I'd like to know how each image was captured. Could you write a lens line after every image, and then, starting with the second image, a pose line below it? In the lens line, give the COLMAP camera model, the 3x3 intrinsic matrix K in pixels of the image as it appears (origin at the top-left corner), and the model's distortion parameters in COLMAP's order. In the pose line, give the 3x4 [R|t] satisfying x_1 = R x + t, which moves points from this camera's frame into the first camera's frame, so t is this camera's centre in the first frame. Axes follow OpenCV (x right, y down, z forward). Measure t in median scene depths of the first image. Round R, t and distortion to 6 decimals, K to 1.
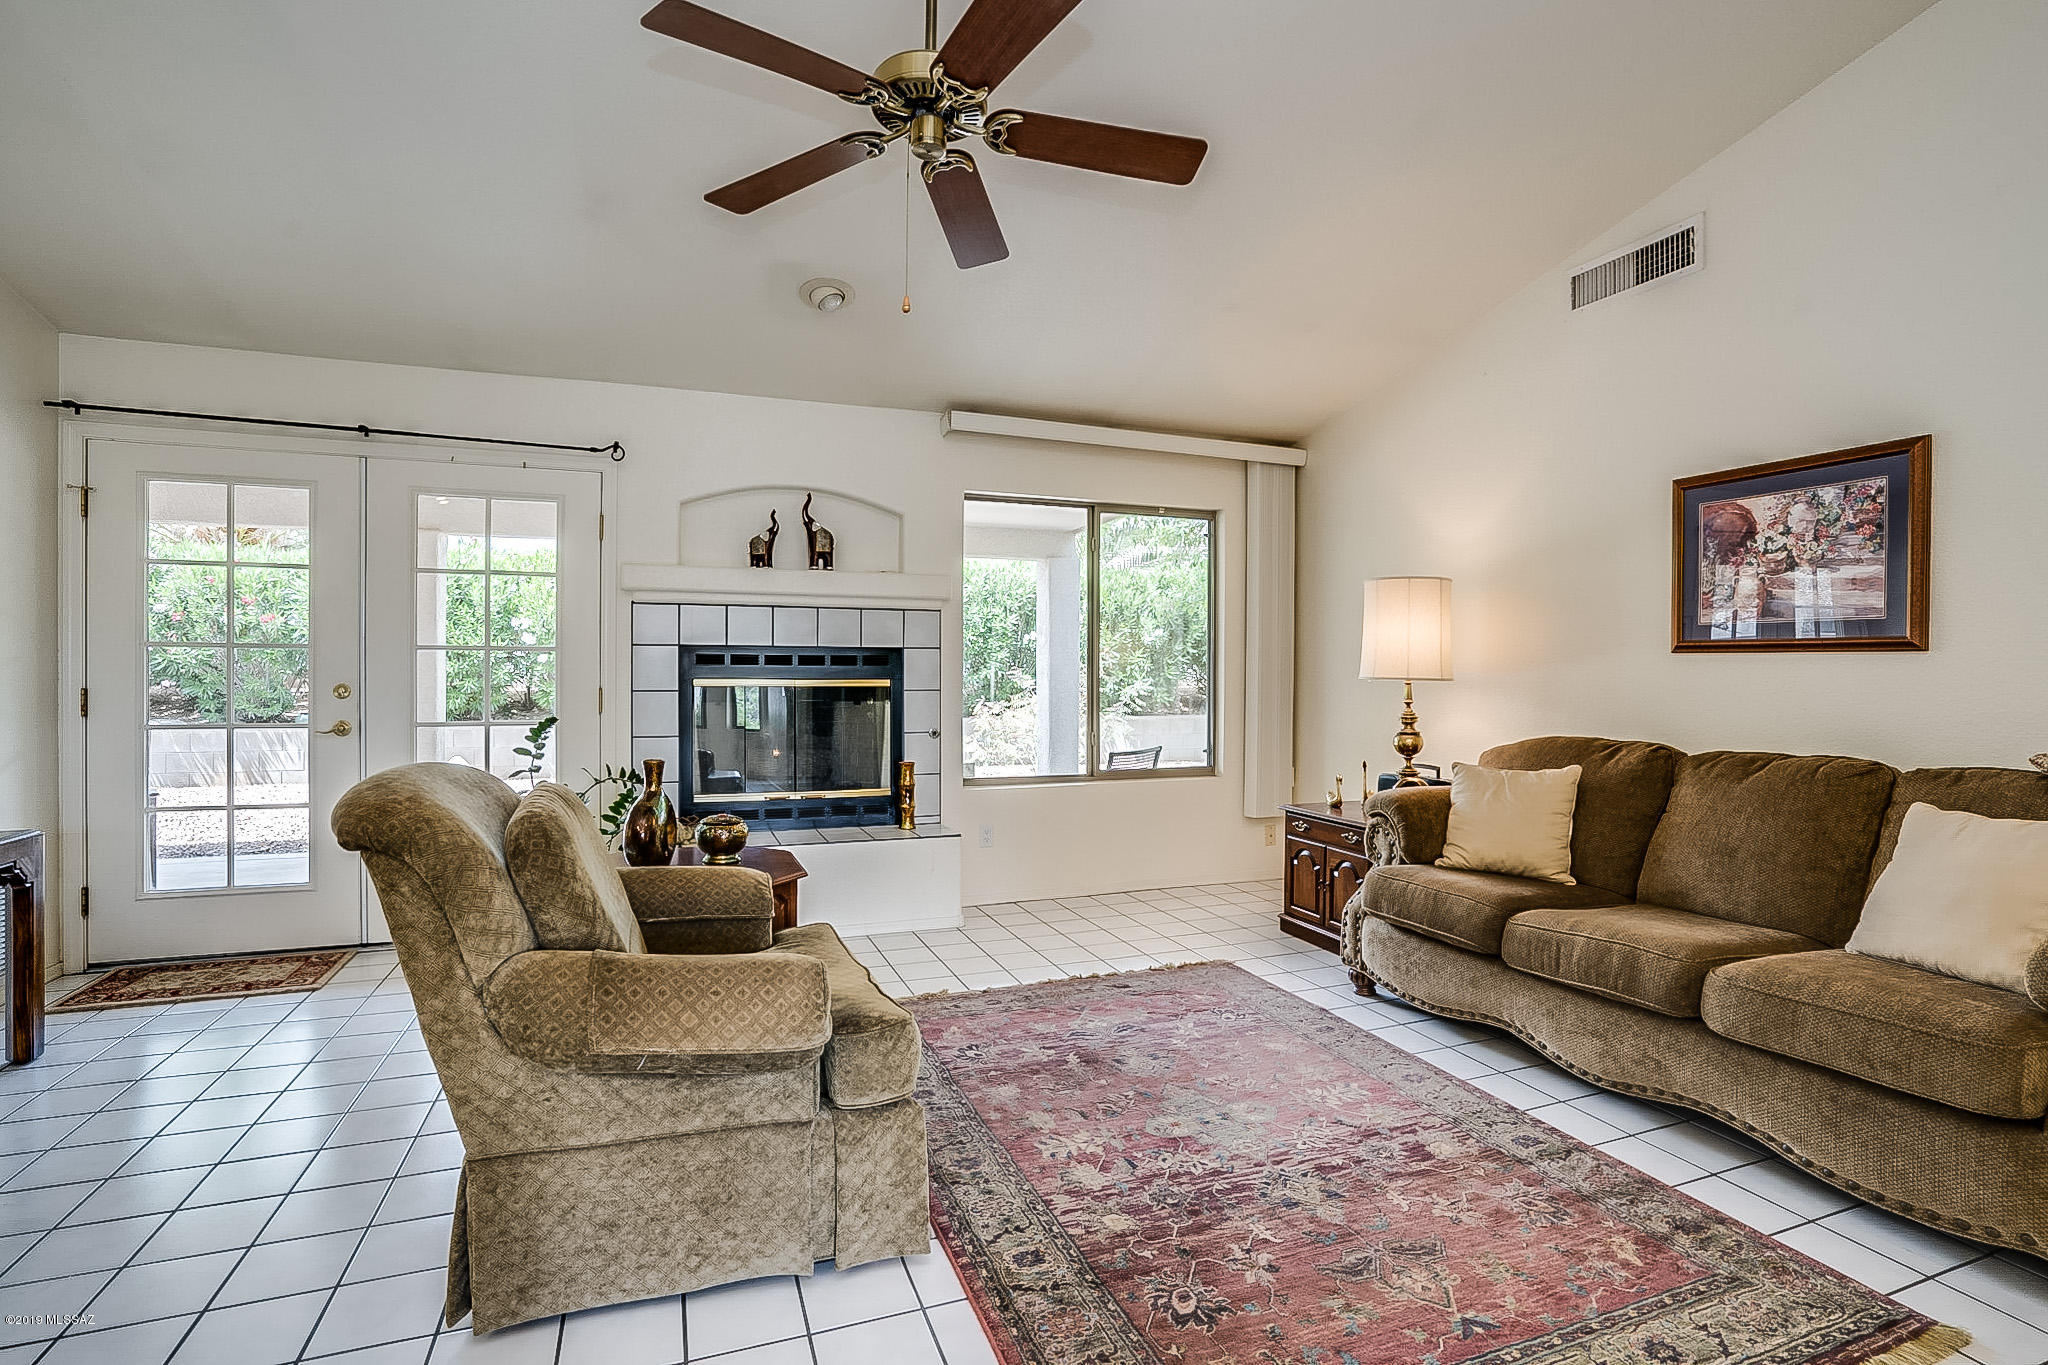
lens RADIAL K [[961.1, 0, 1024.0], [0, 961.1, 682.5], [0, 0, 1]] dist [-0.057673, 0.021383]
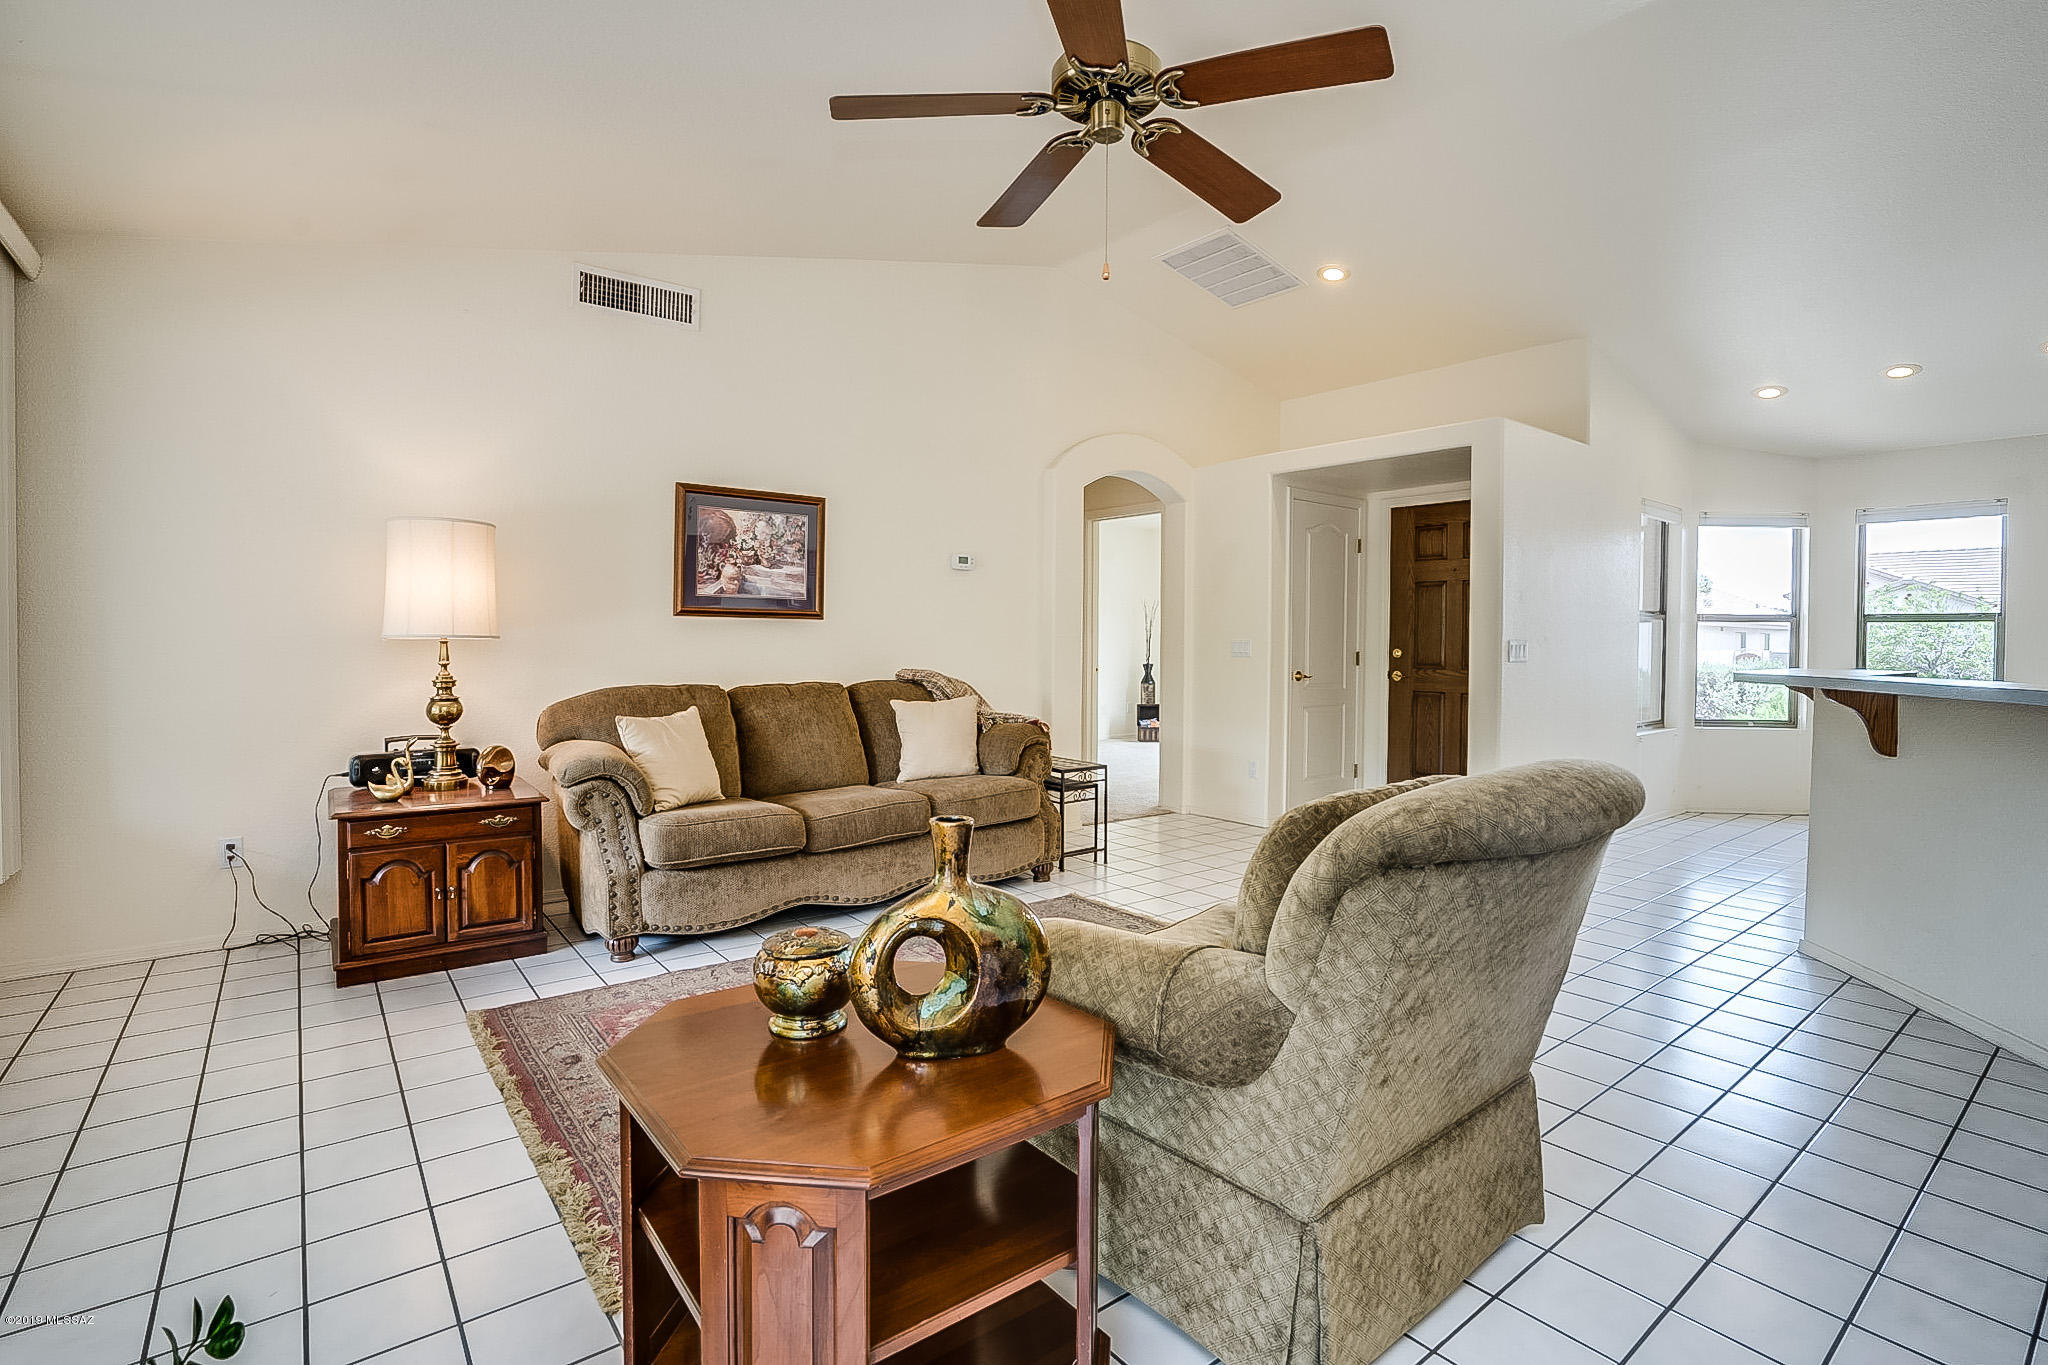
lens RADIAL K [[940.5, 0, 1025.5], [0, 940.5, 669.4], [0, 0, 1]] dist [-0.048125, 0.015950]
pose [[-0.282559, -0.043668, 0.958256, -0.642550], [0.000688, 0.998954, 0.045725, -0.014628], [-0.959250, 0.013579, -0.282233, 0.838553]]
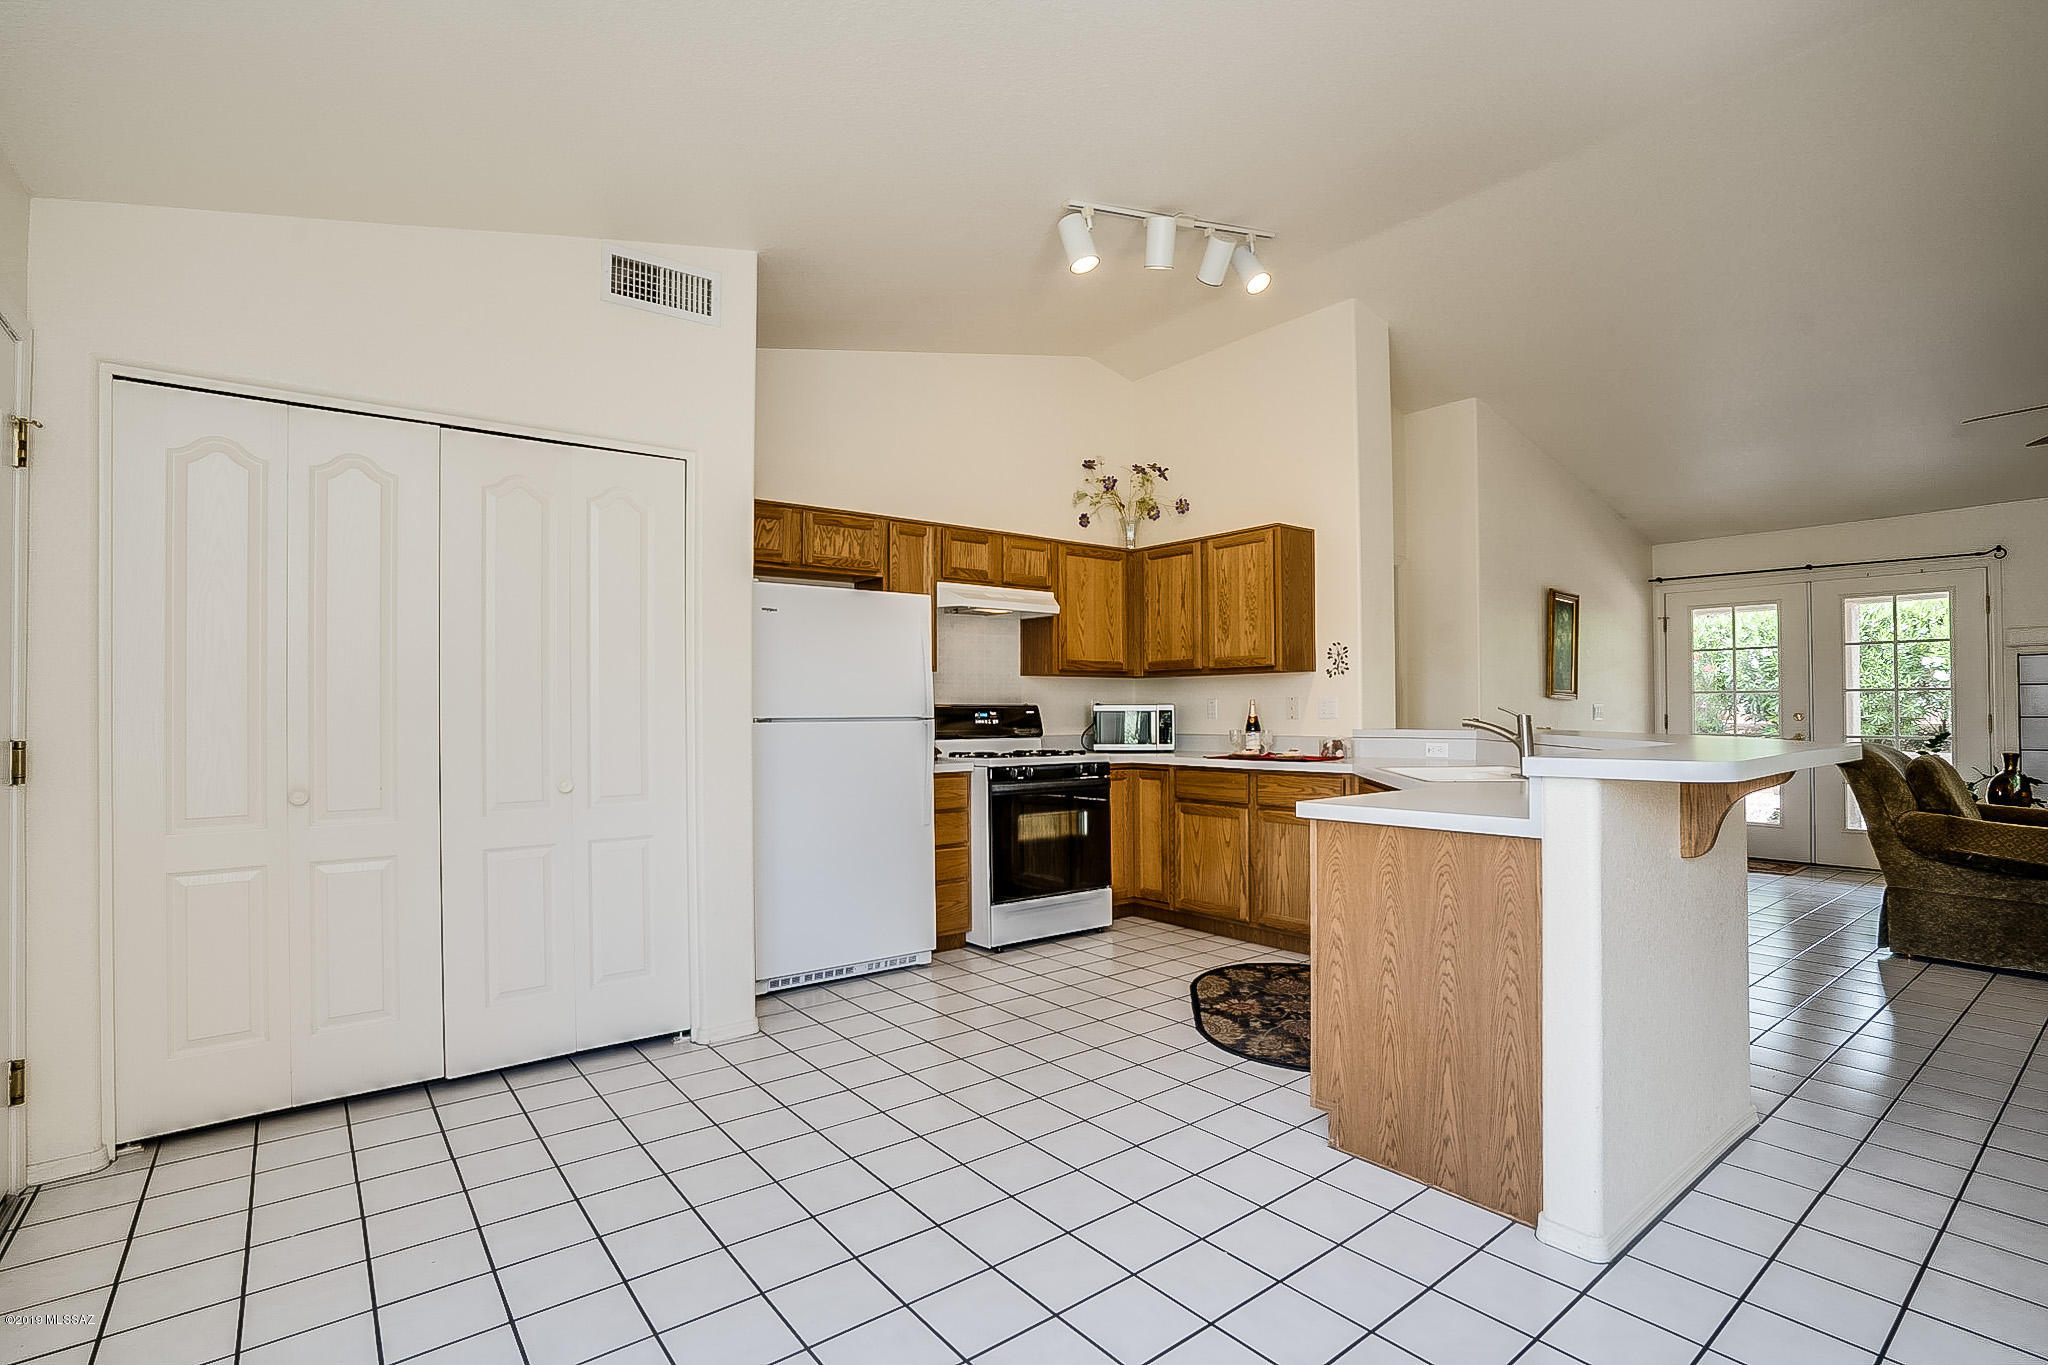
lens RADIAL K [[944.7, 0, 1008.9], [0, 944.7, 695.6], [0, 0, 1]] dist [-0.047968, 0.013896]
pose [[0.279527, -0.019707, -0.959936, 0.553840], [-0.005369, 0.999742, -0.022087, 0.017127], [0.960123, 0.011328, 0.279349, -0.975298]]
